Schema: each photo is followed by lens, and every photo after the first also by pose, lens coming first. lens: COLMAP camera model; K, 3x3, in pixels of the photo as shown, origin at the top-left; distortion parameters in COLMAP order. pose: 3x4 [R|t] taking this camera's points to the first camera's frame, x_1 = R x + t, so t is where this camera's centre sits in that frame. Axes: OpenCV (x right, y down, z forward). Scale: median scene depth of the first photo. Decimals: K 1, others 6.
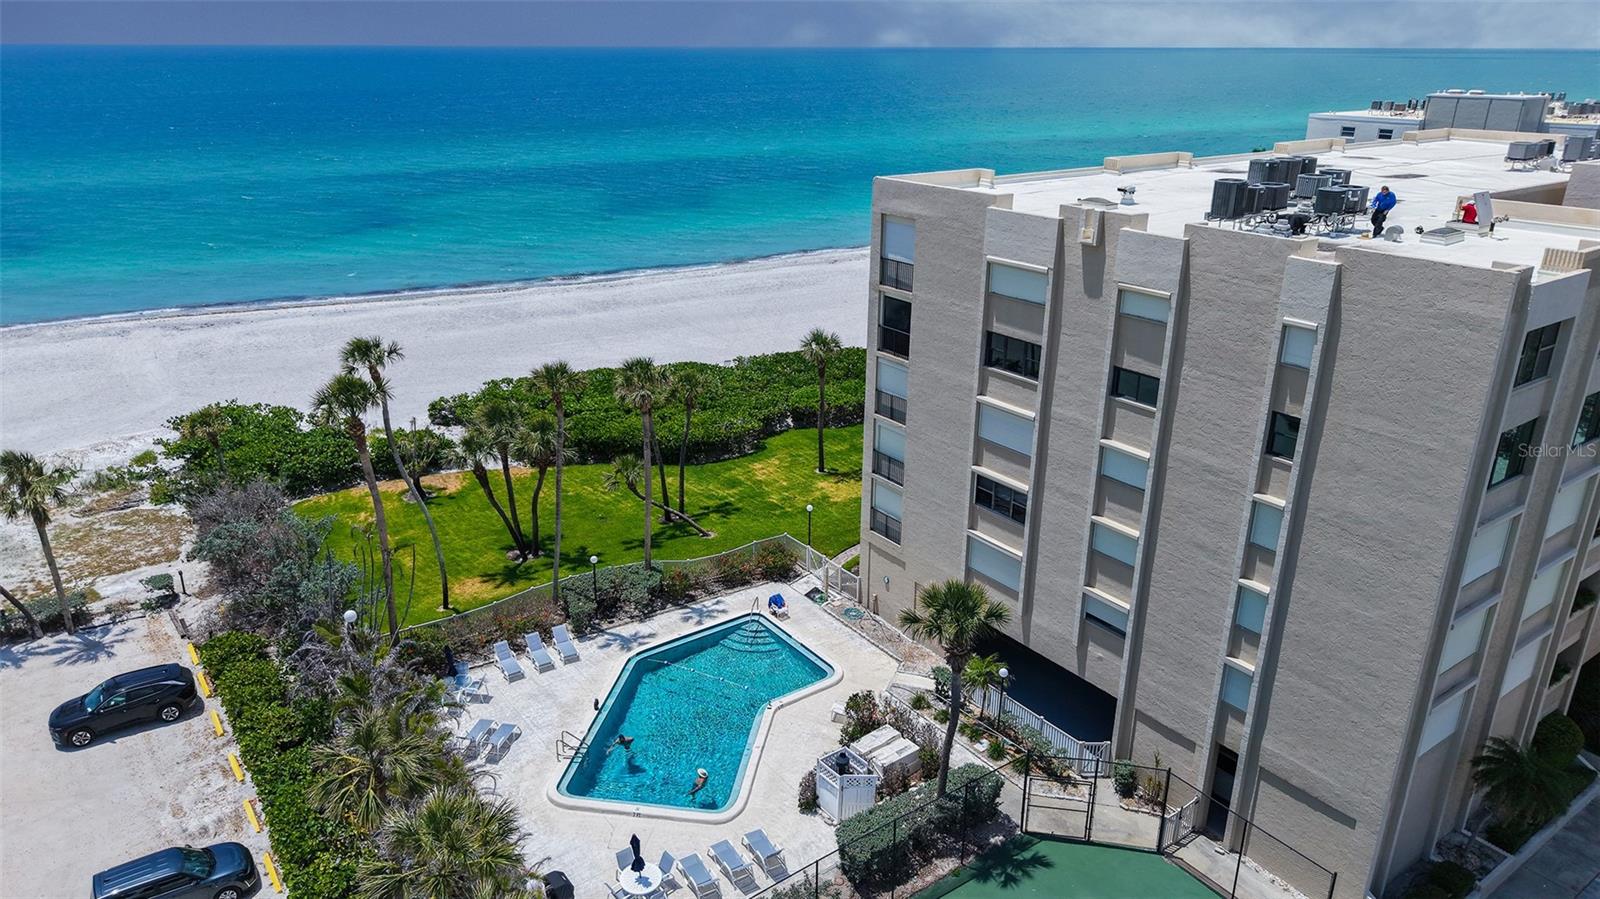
lens RADIAL K [[1083.4, 0, 800.0], [0, 1083.4, 449.5], [0, 0, 1]] dist [0.001753, -0.000912]
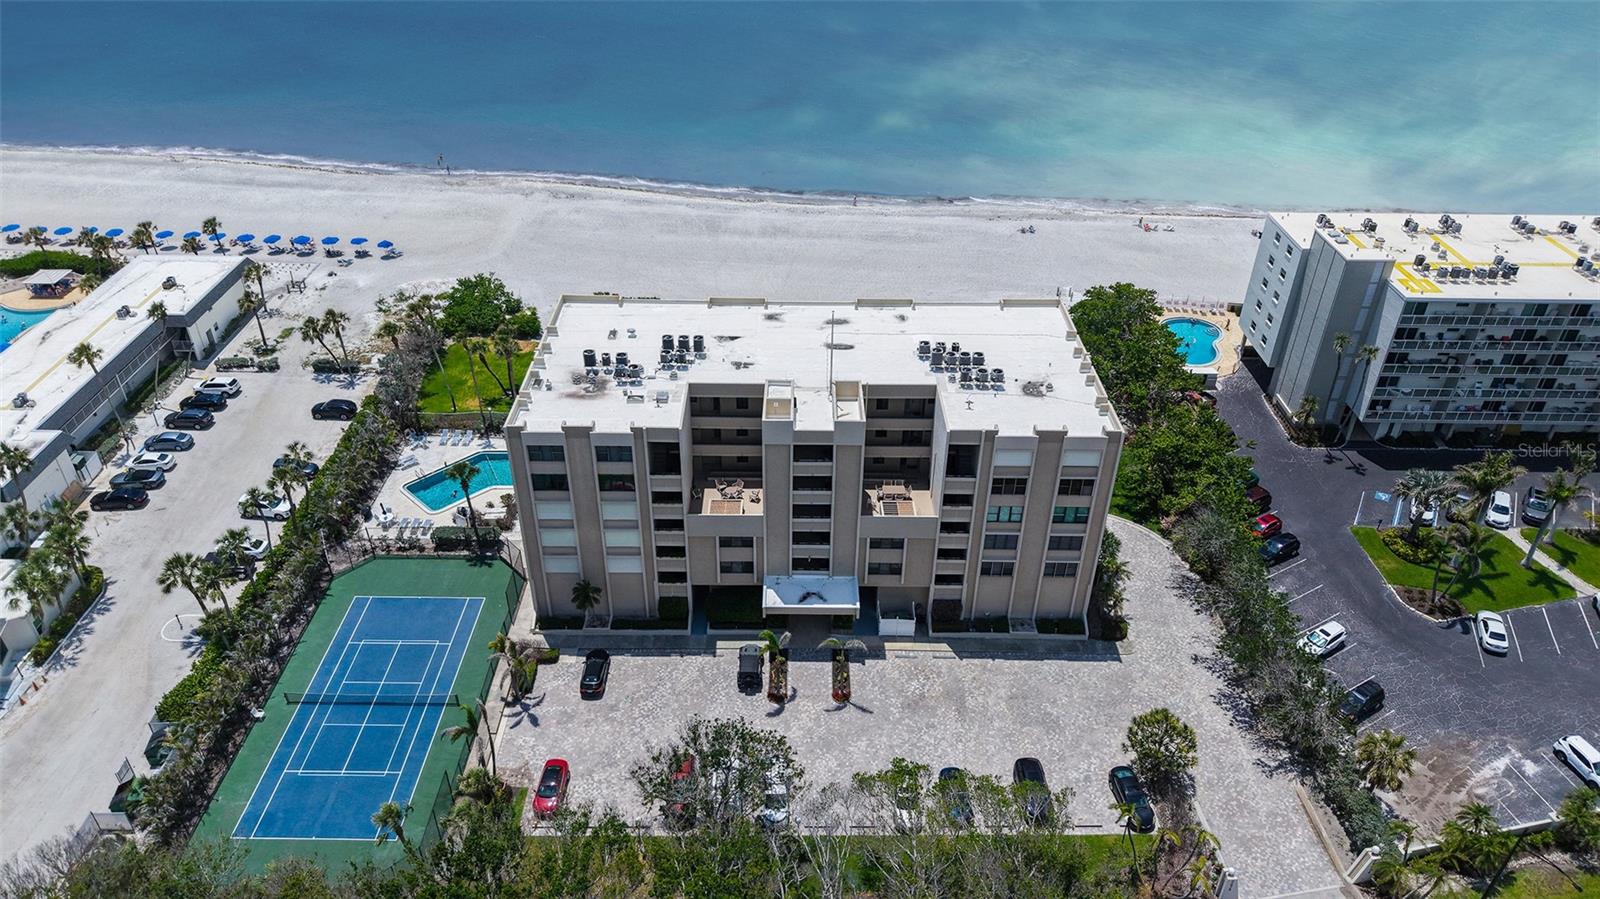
lens RADIAL K [[1103.3, 0, 796.7], [0, 1103.3, 430.7], [0, 0, 1]] dist [0.012634, 0.002705]
pose [[0.814951, 0.315701, -0.485992, 1.616097], [-0.212583, 0.942988, 0.256089, -0.643560], [0.539132, -0.105386, 0.835602, -0.711148]]
